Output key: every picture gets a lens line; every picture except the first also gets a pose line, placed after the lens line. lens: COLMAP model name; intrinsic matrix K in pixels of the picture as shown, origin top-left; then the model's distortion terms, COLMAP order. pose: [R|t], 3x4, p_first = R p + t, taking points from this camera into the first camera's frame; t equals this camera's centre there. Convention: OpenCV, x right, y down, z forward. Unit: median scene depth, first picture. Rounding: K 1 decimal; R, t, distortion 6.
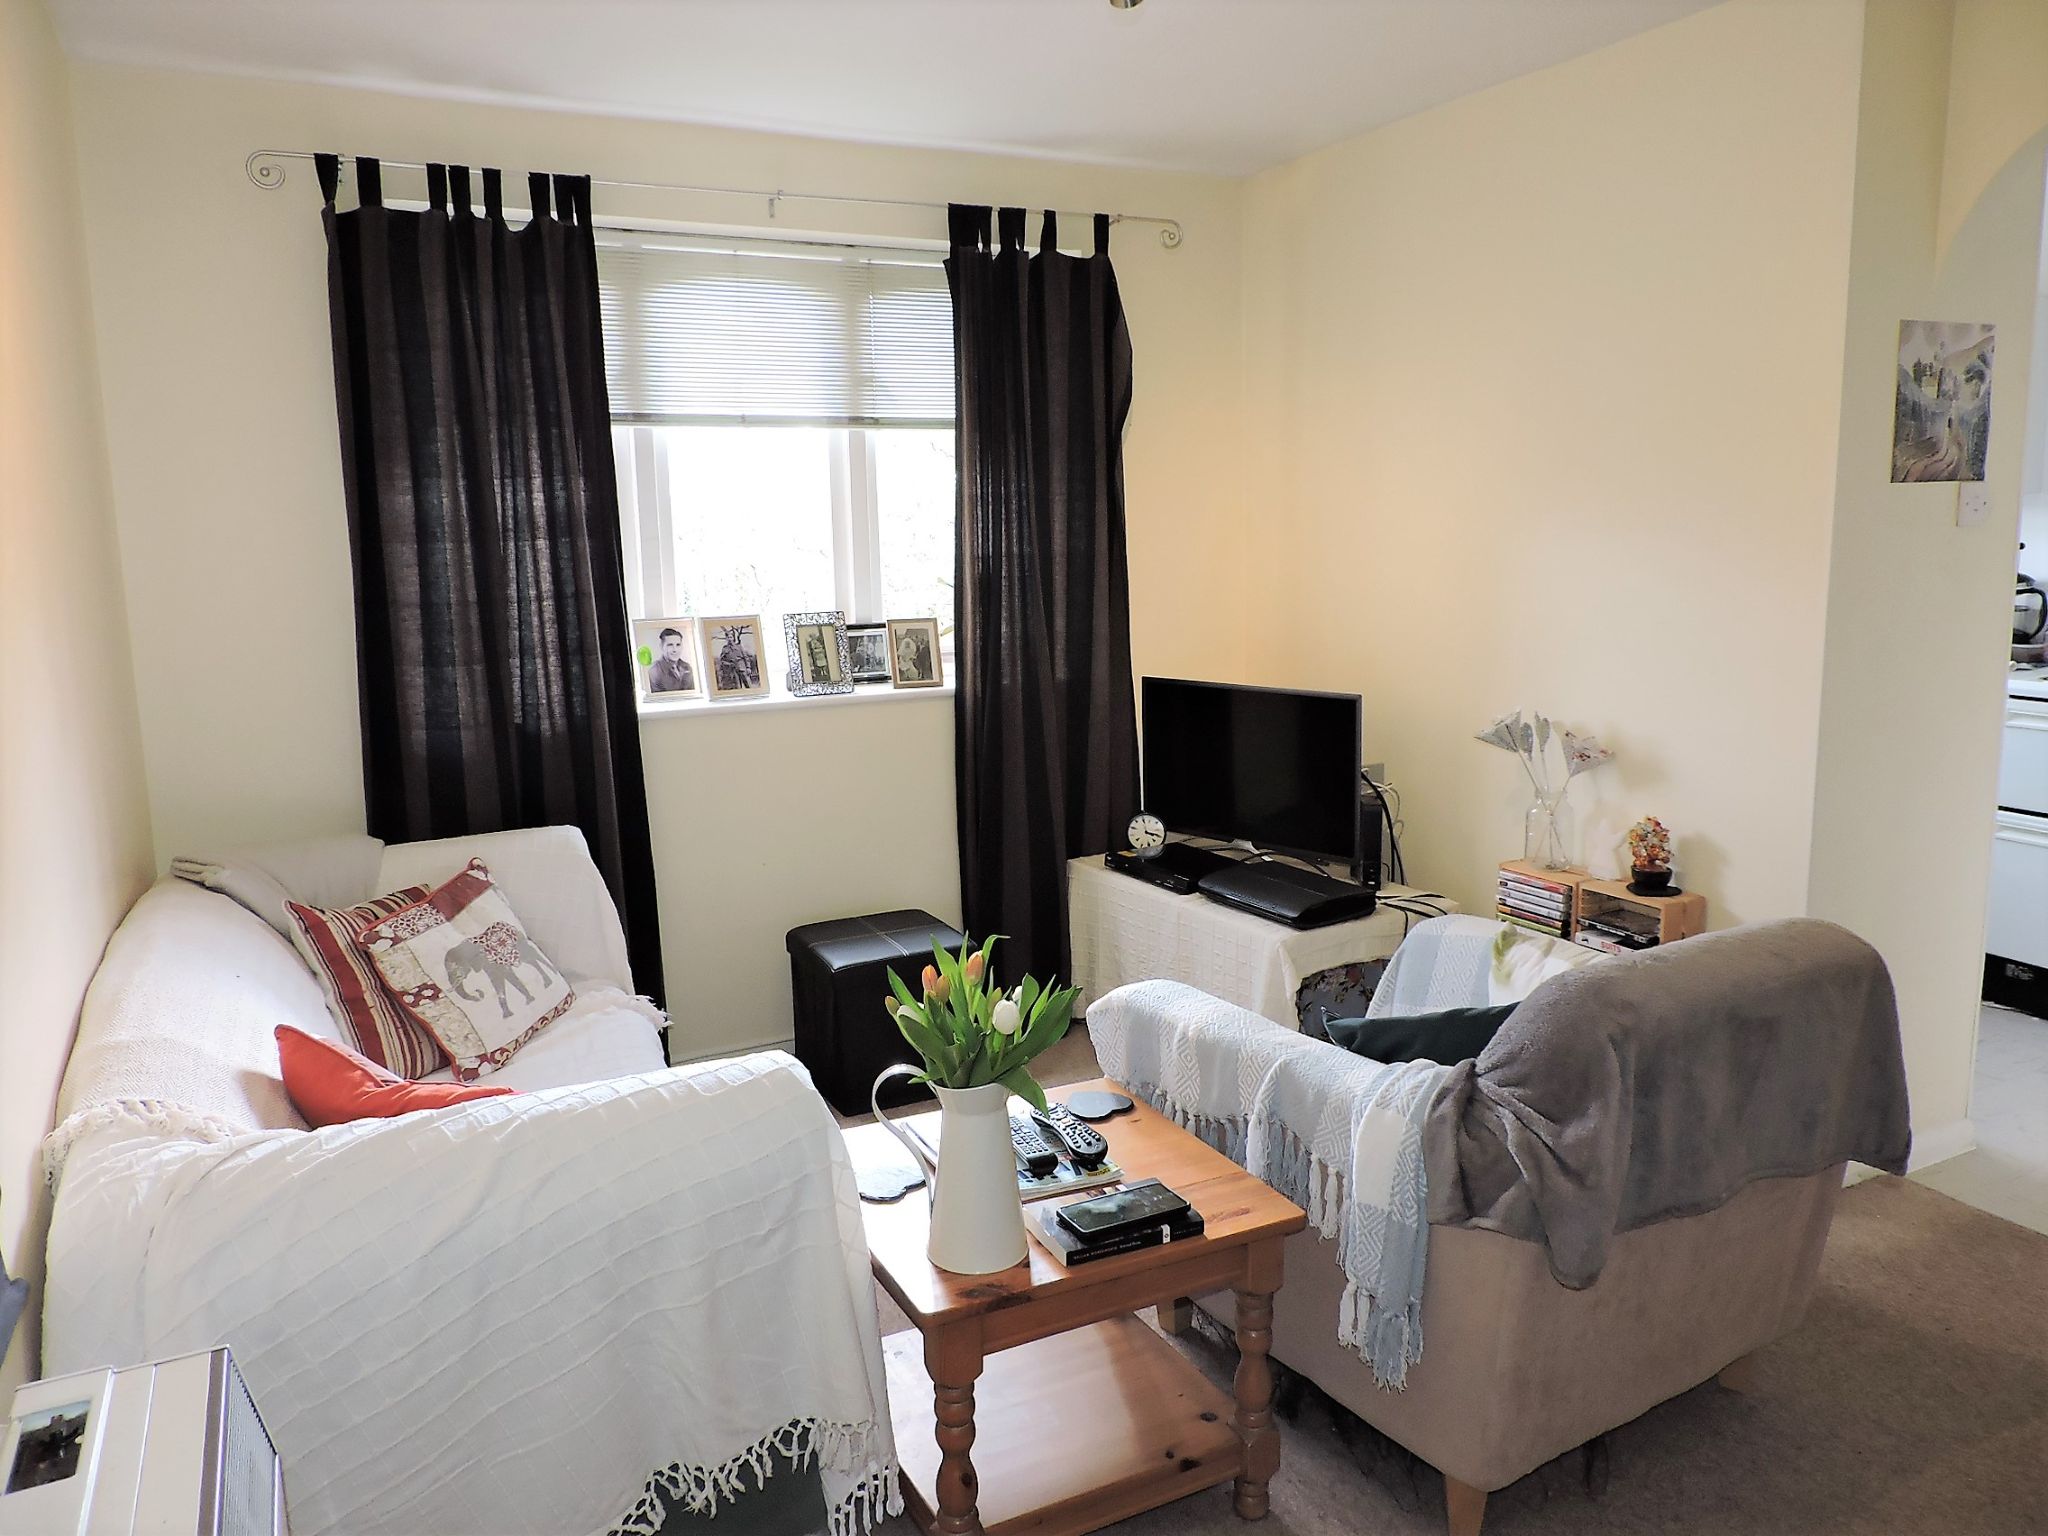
lens RADIAL K [[1470.6, 0, 1023.8], [0, 1470.6, 765.6], [0, 0, 1]] dist [-0.011448, 0.000368]
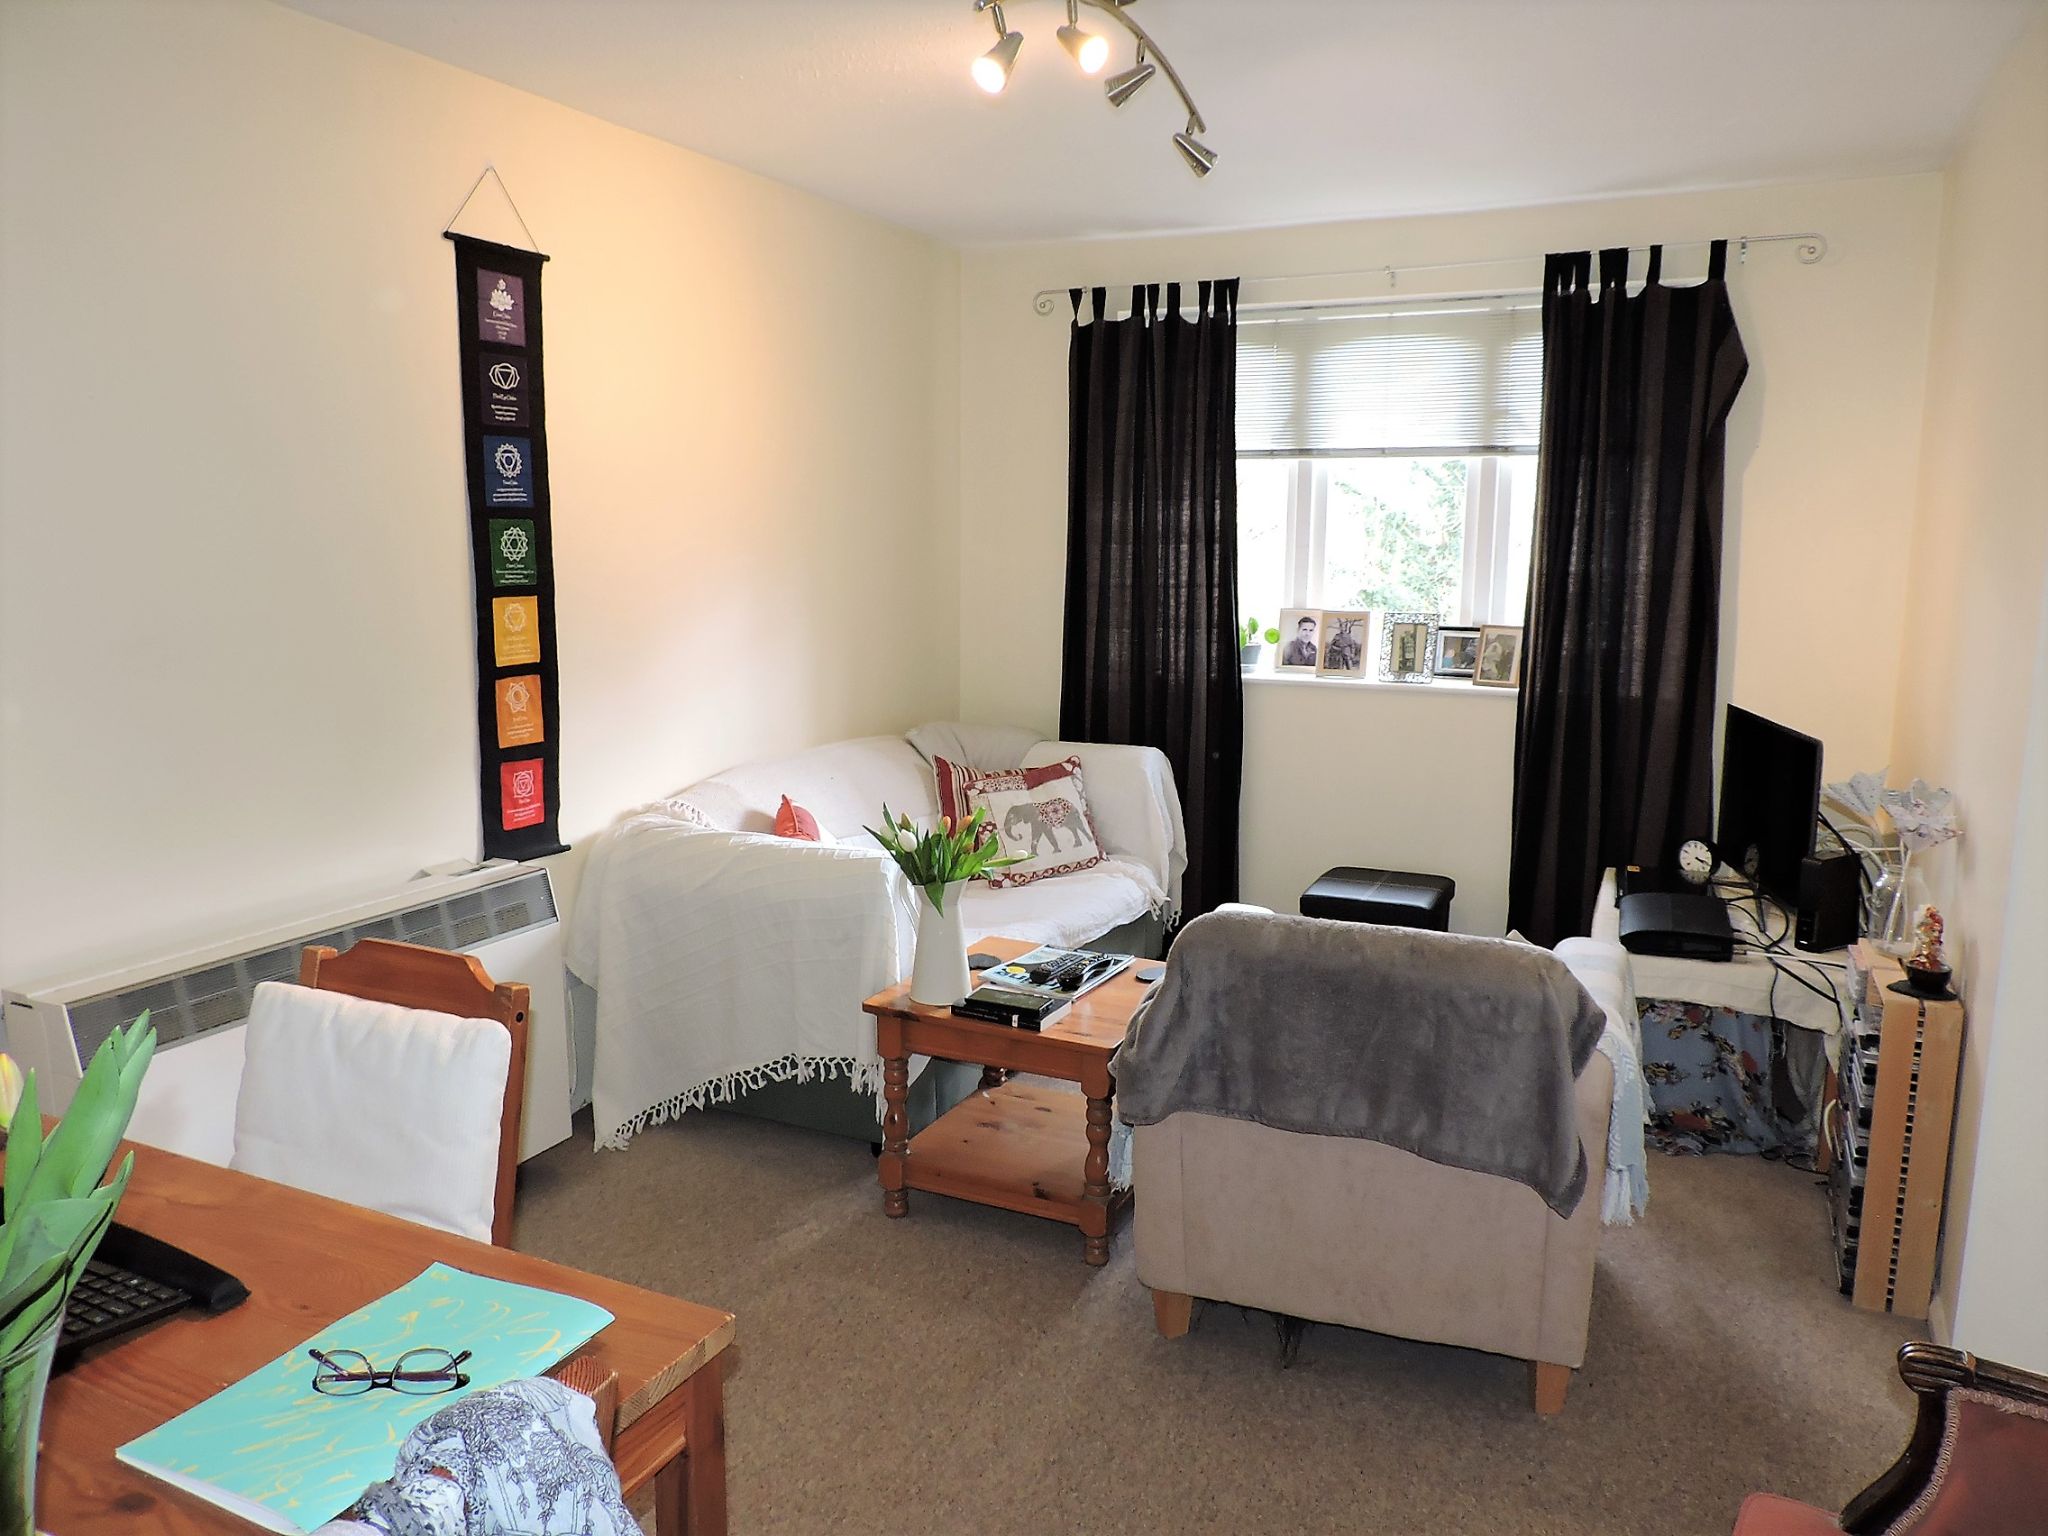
lens RADIAL K [[1470.6, 0, 1020.9], [0, 1470.6, 771.0], [0, 0, 1]] dist [-0.011448, 0.000368]
pose [[0.608730, 0.153739, -0.778339, 0.655944], [-0.146636, 0.985945, 0.080063, -0.029330], [0.779708, 0.065396, 0.622718, 0.026568]]
